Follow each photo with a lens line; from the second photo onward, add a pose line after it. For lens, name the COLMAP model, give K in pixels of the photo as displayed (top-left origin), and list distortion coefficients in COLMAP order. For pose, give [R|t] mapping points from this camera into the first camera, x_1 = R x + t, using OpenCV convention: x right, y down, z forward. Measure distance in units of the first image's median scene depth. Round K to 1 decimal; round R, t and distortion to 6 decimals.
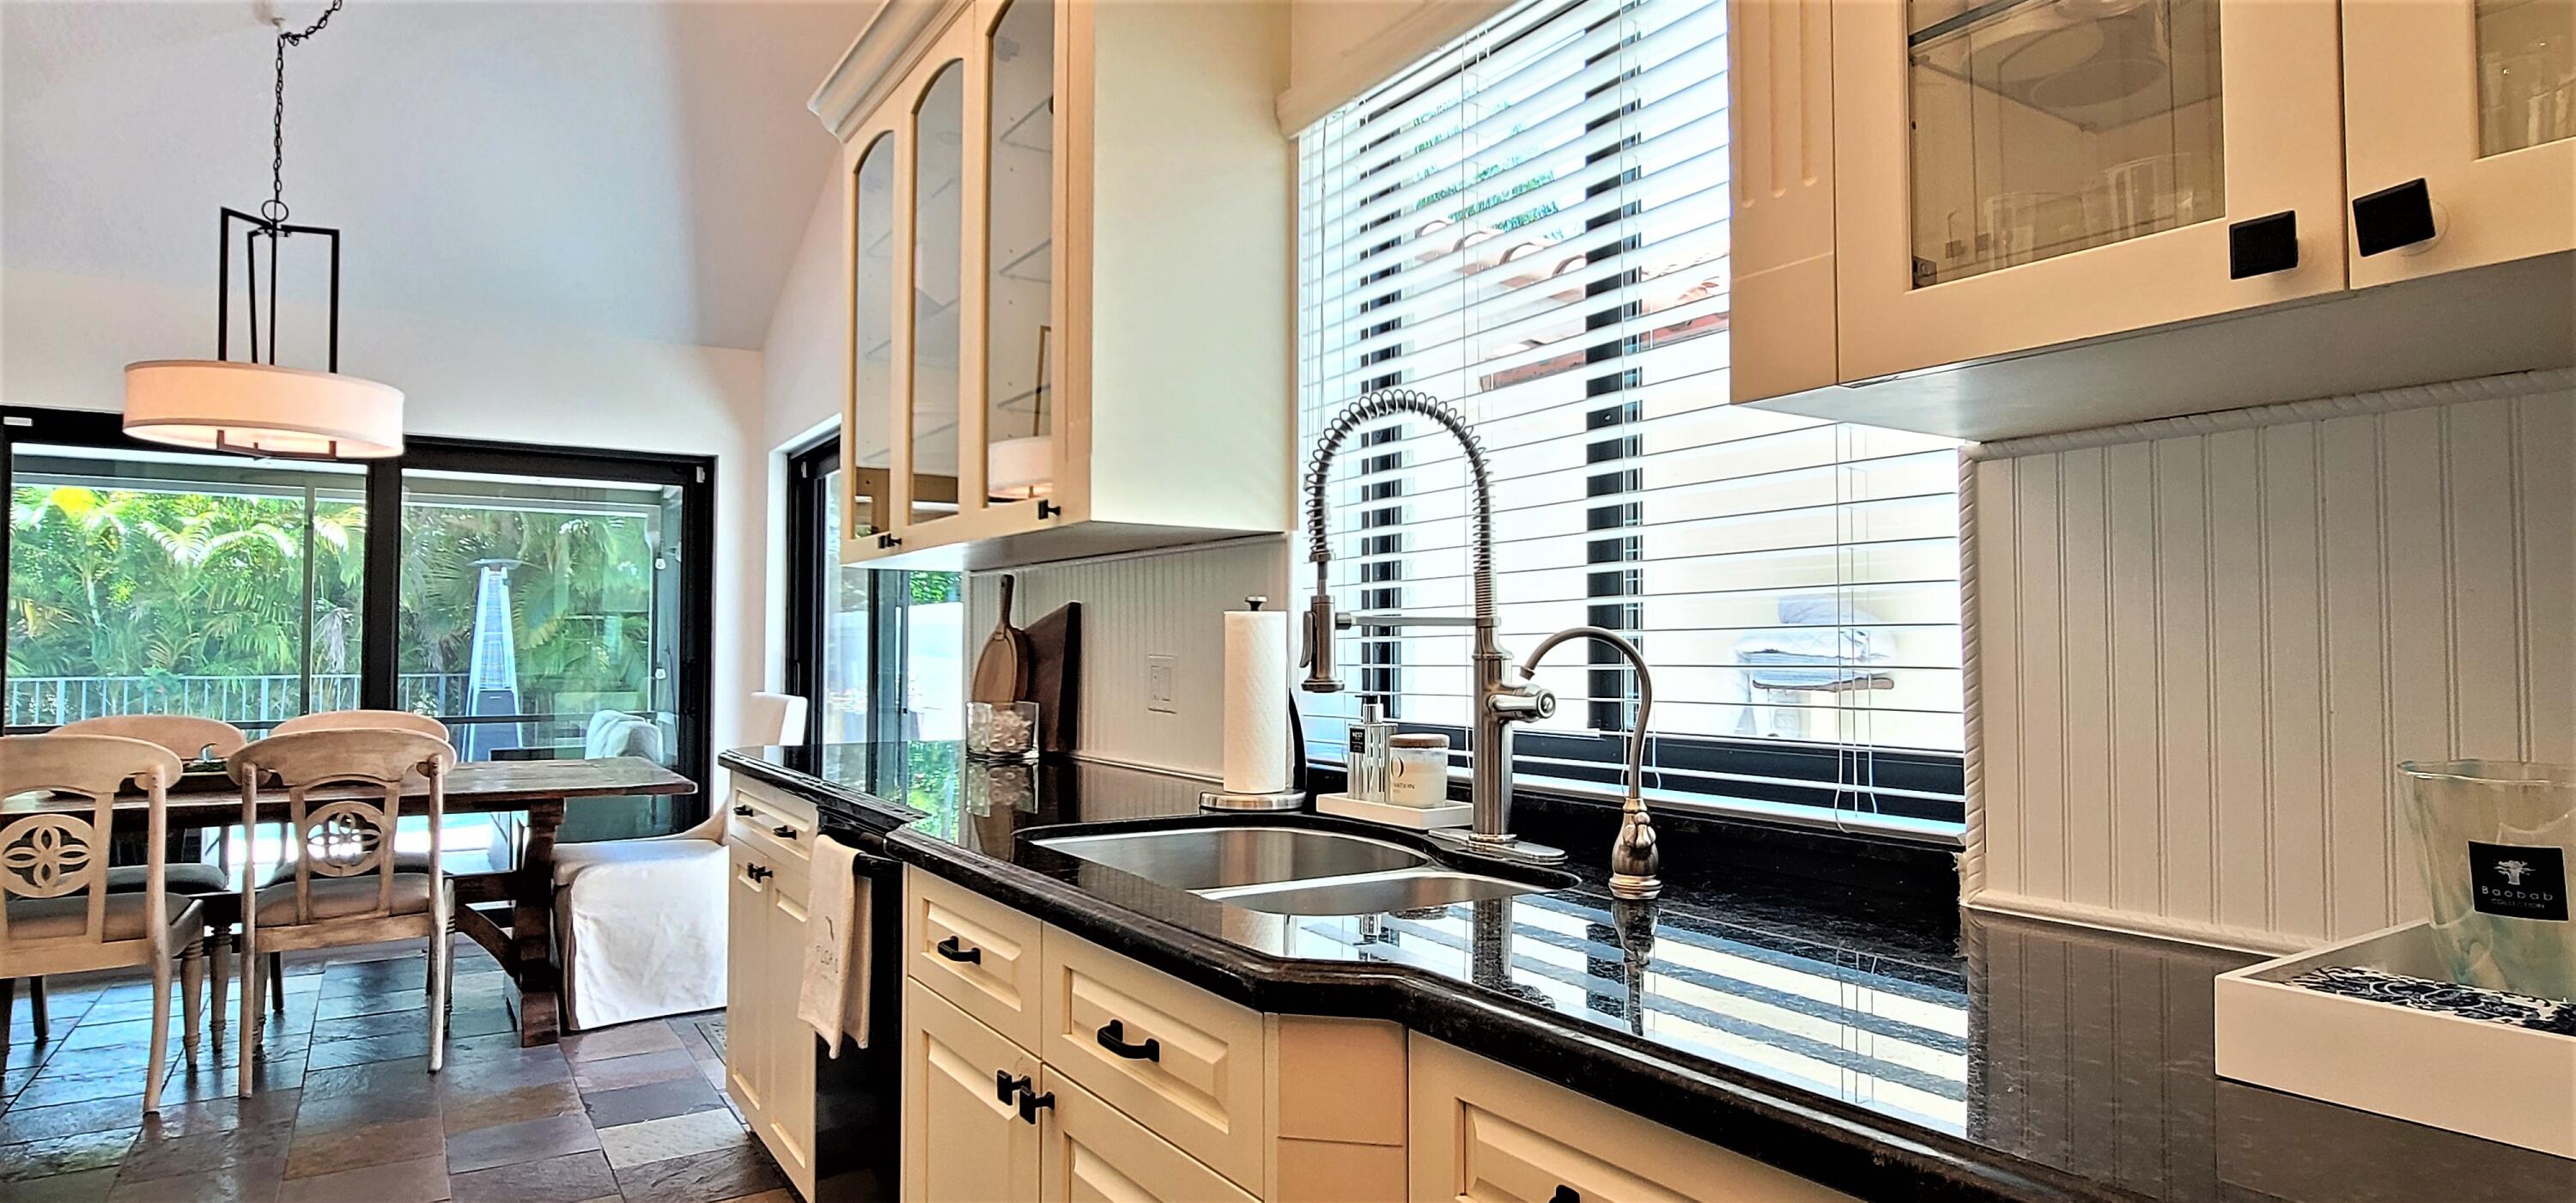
lens RADIAL K [[1402.4, 0, 1334.2], [0, 1402.4, 598.9], [0, 0, 1]] dist [-0.008526, 0.000230]
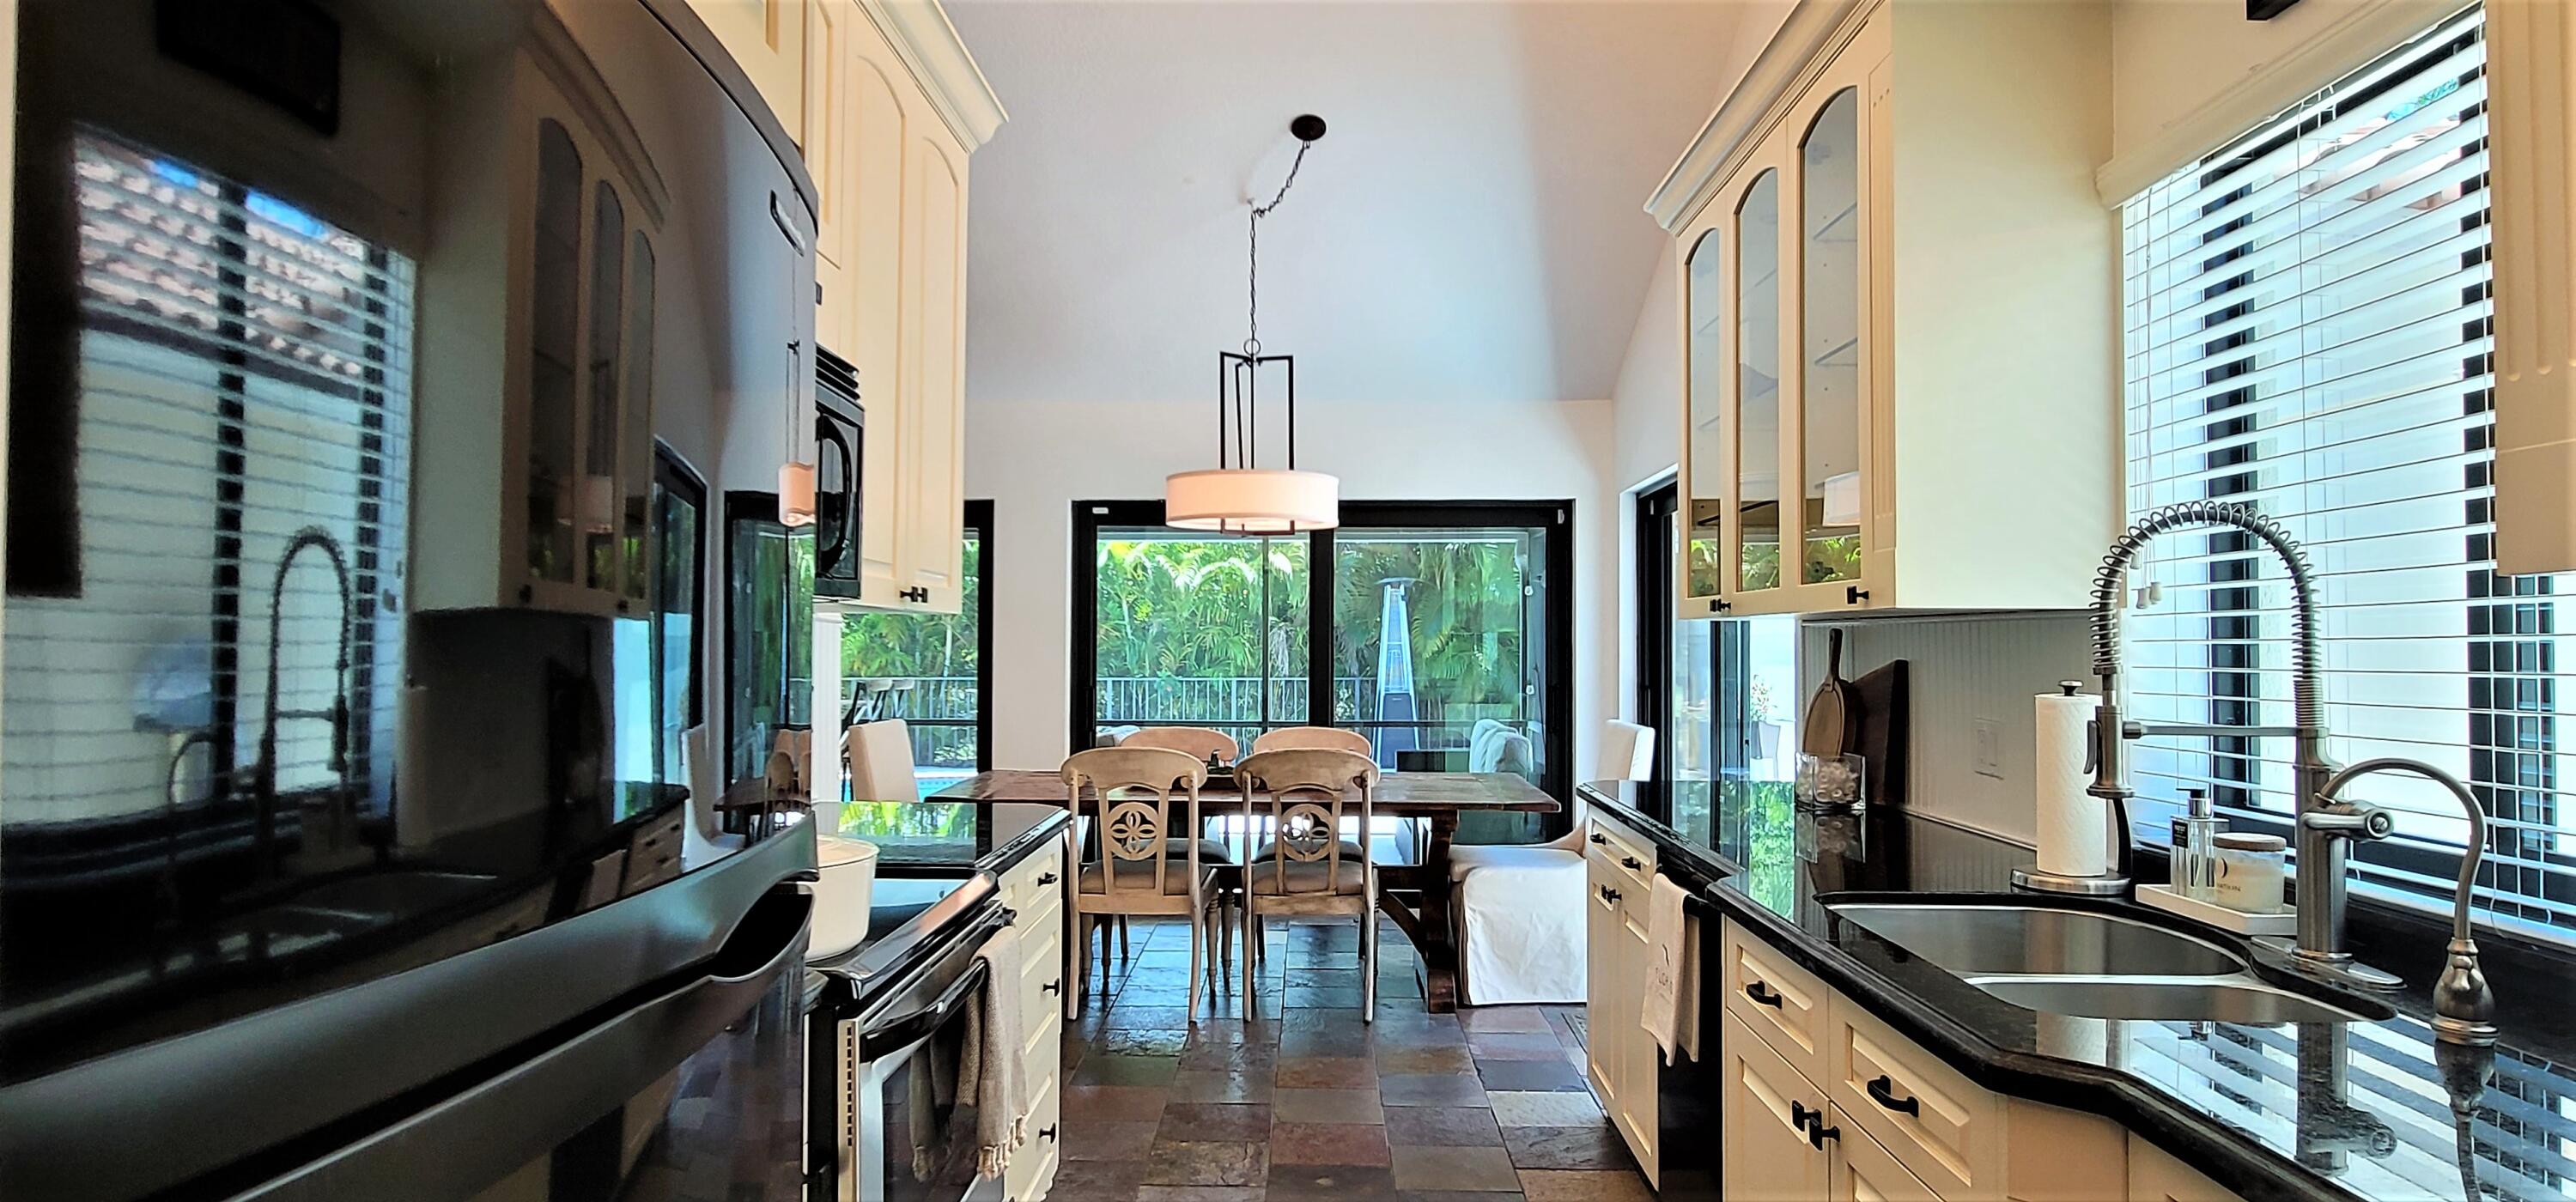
lens RADIAL K [[1469.9, 0, 1276.4], [0, 1469.9, 633.5], [0, 0, 1]] dist [-0.002416, 0.000339]
pose [[0.814395, -0.002316, -0.580307, 0.058457], [0.018677, 0.999579, 0.022221, -0.044223], [0.580011, -0.028936, 0.814095, -0.119946]]
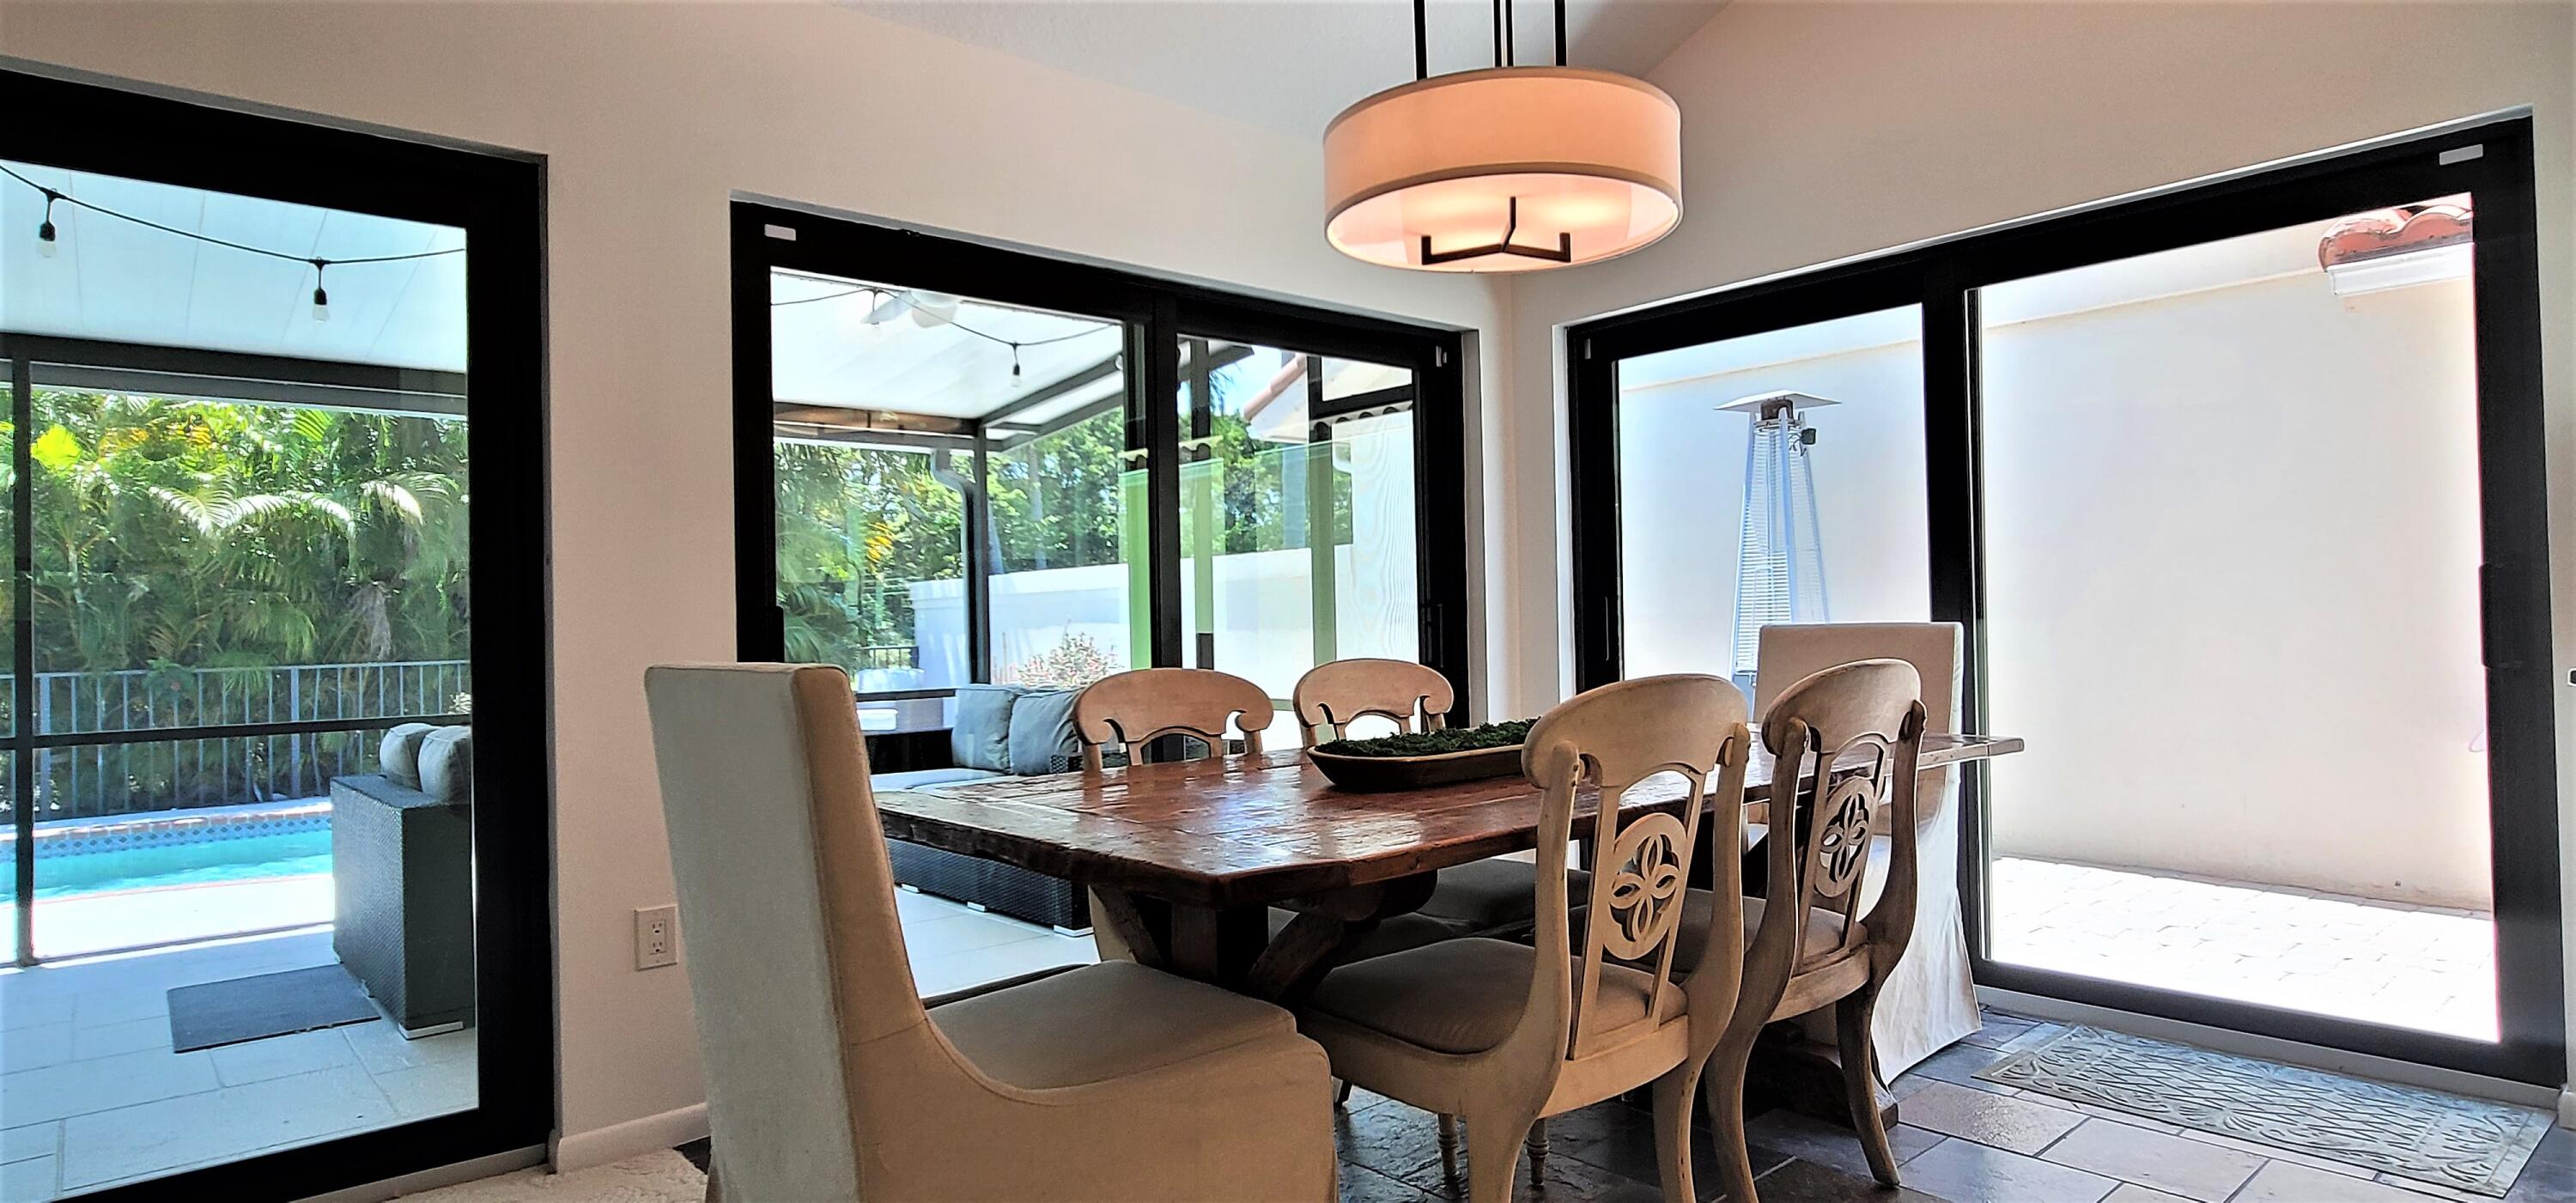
lens RADIAL K [[1369.4, 0, 1193.0], [0, 1369.4, 629.6], [0, 0, 1]] dist [-0.006624, -0.001883]
pose [[0.994602, -0.016994, 0.102362, -1.093005], [0.014050, 0.999468, 0.029420, 0.058807], [-0.102808, -0.027823, 0.994312, 0.442205]]
